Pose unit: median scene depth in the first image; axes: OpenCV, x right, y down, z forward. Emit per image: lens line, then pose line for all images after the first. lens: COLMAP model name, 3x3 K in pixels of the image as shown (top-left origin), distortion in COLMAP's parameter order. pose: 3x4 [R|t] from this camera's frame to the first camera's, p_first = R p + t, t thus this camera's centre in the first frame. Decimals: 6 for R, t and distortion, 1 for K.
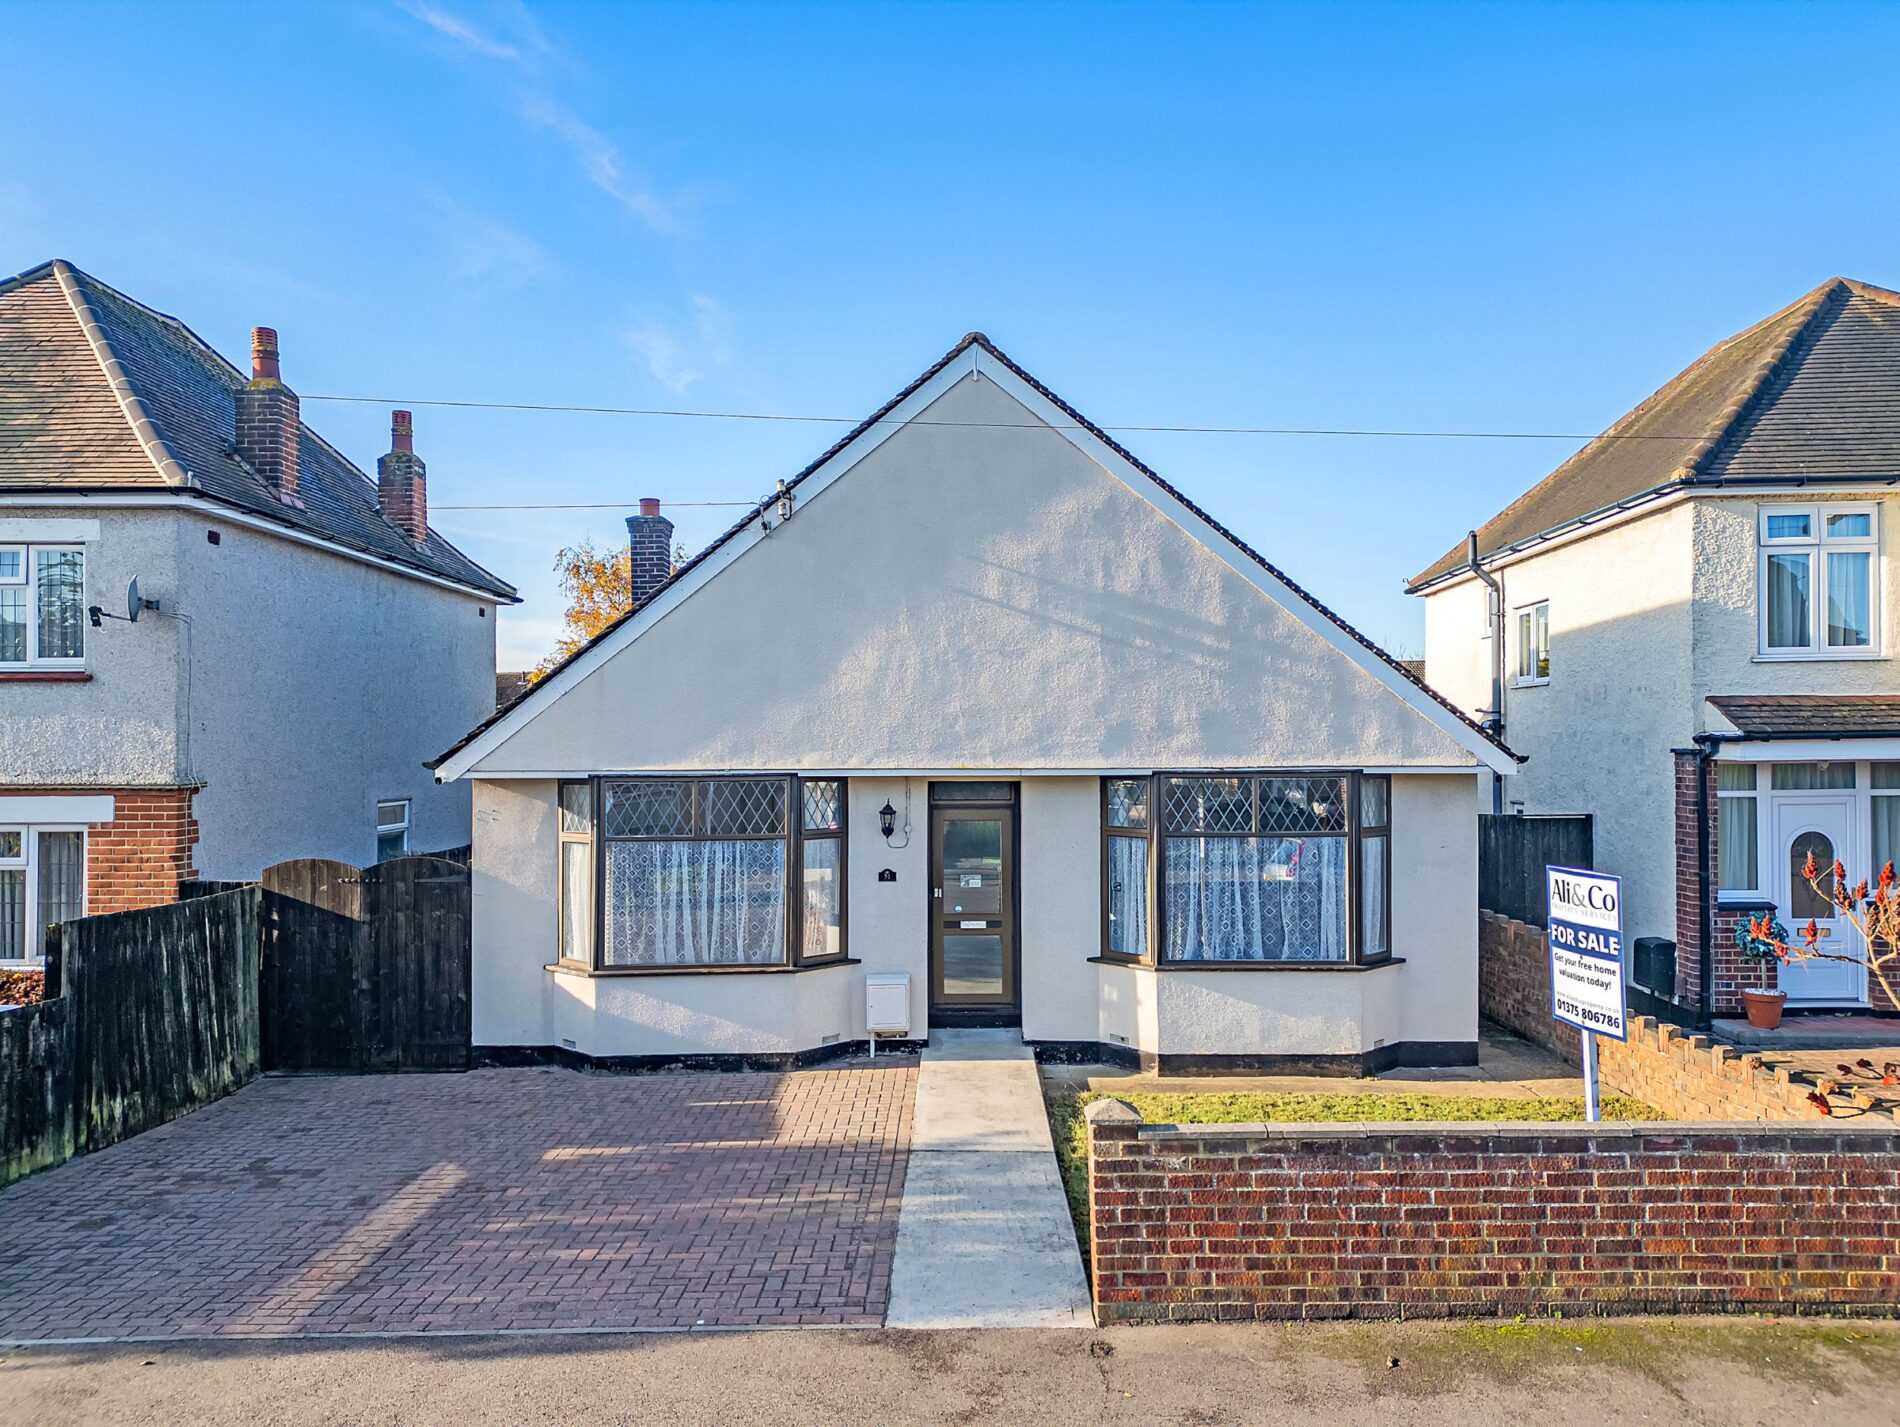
lens RADIAL K [[1329.6, 0, 937.0], [0, 1329.6, 713.2], [0, 0, 1]] dist [0.049579, -0.033090]
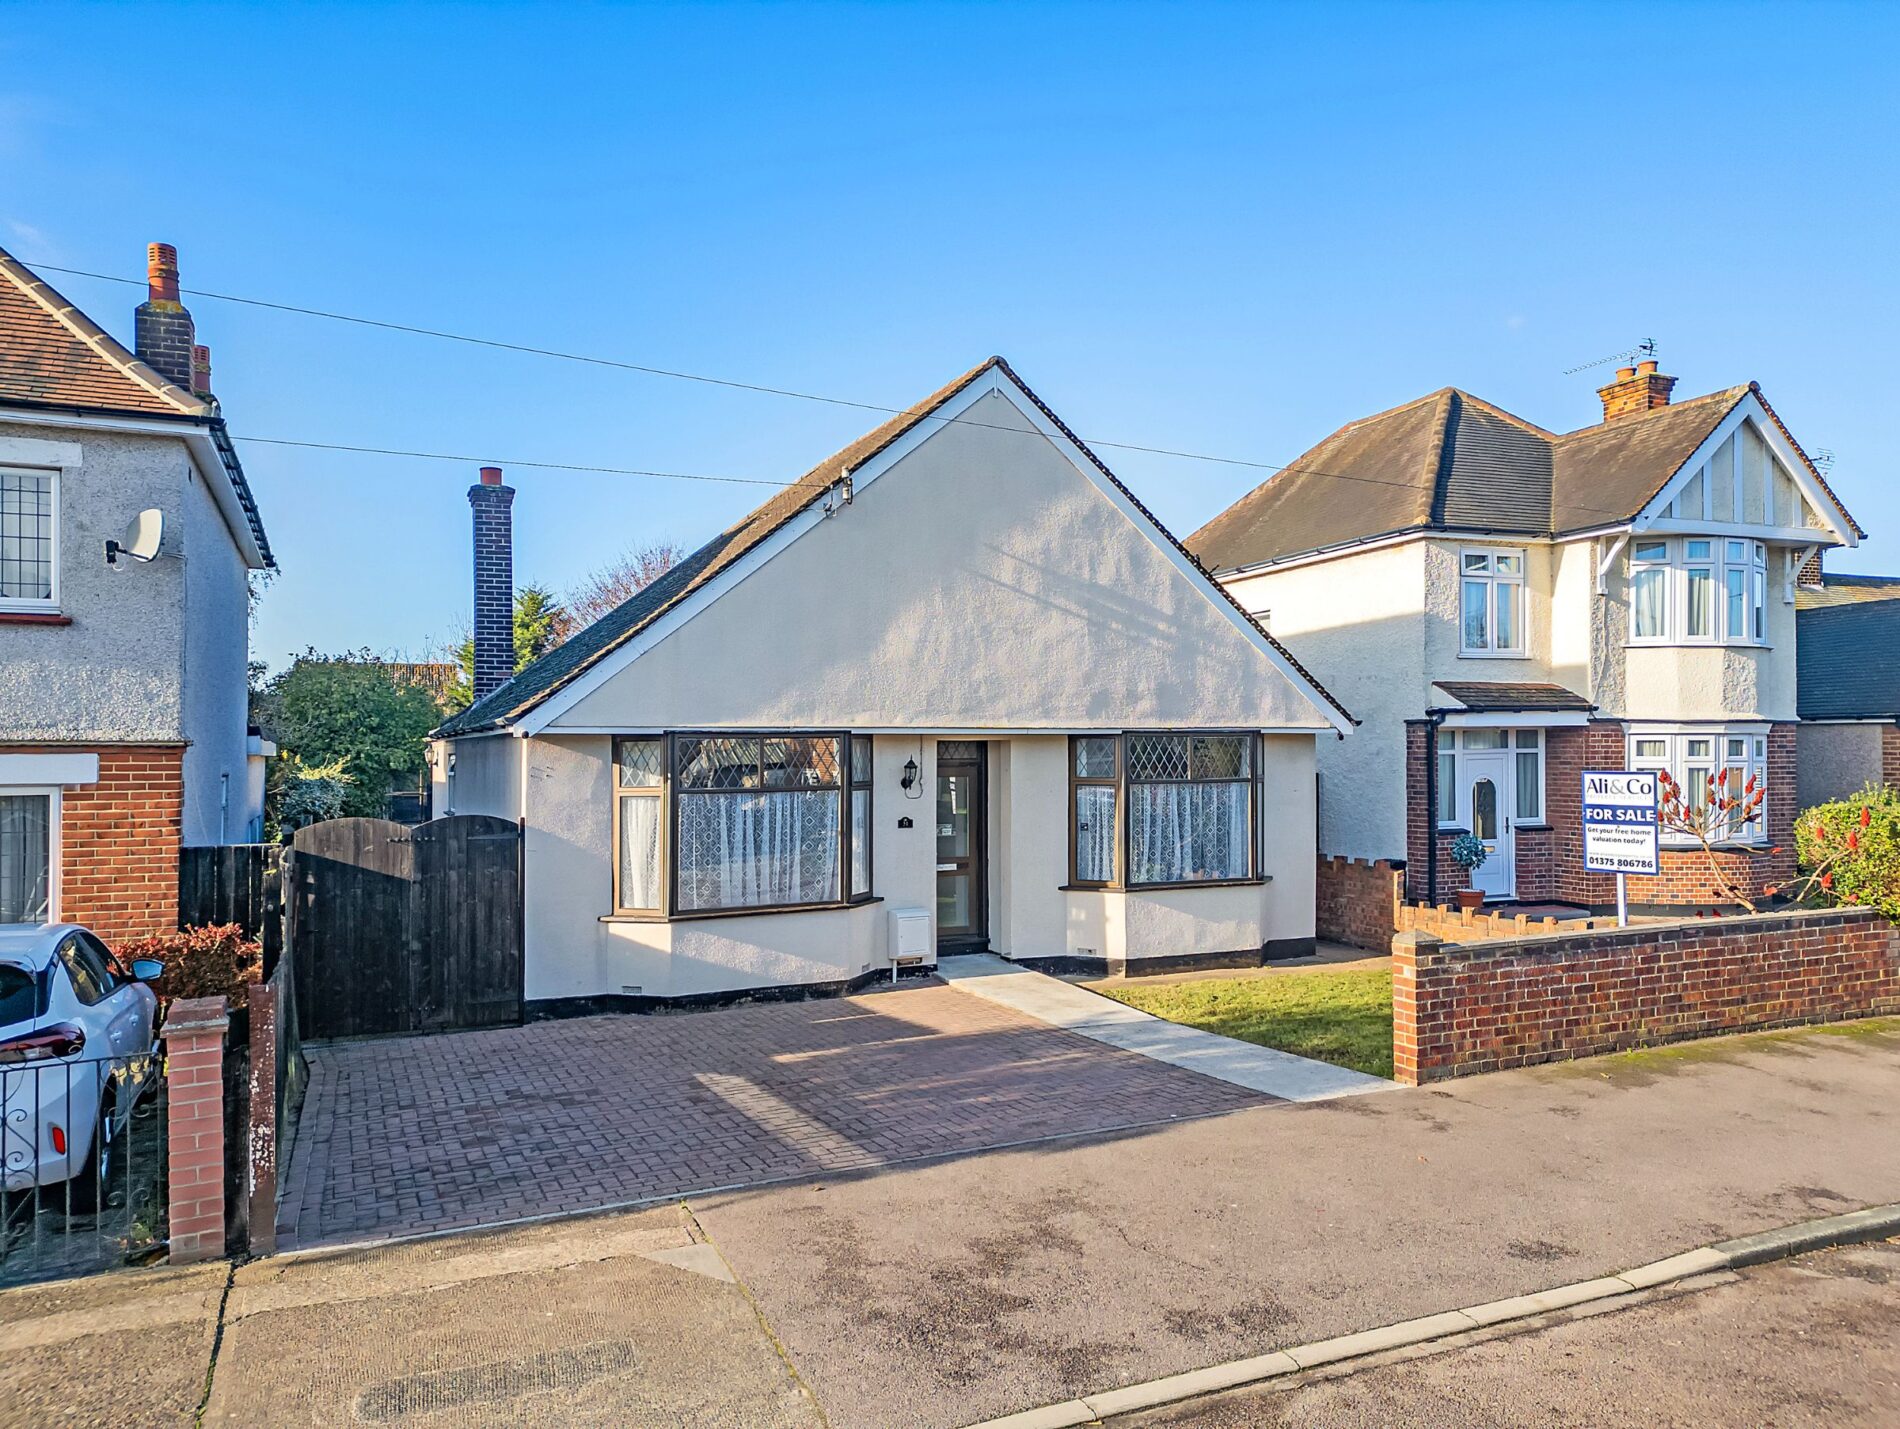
lens RADIAL K [[1329.6, 0, 939.1], [0, 1329.6, 725.0], [0, 0, 1]] dist [0.049579, -0.033090]
pose [[0.909758, 0.007791, 0.415067, -0.501671], [-0.007583, 0.999969, -0.002148, 0.042046], [-0.415071, -0.001193, 0.909788, -0.048540]]
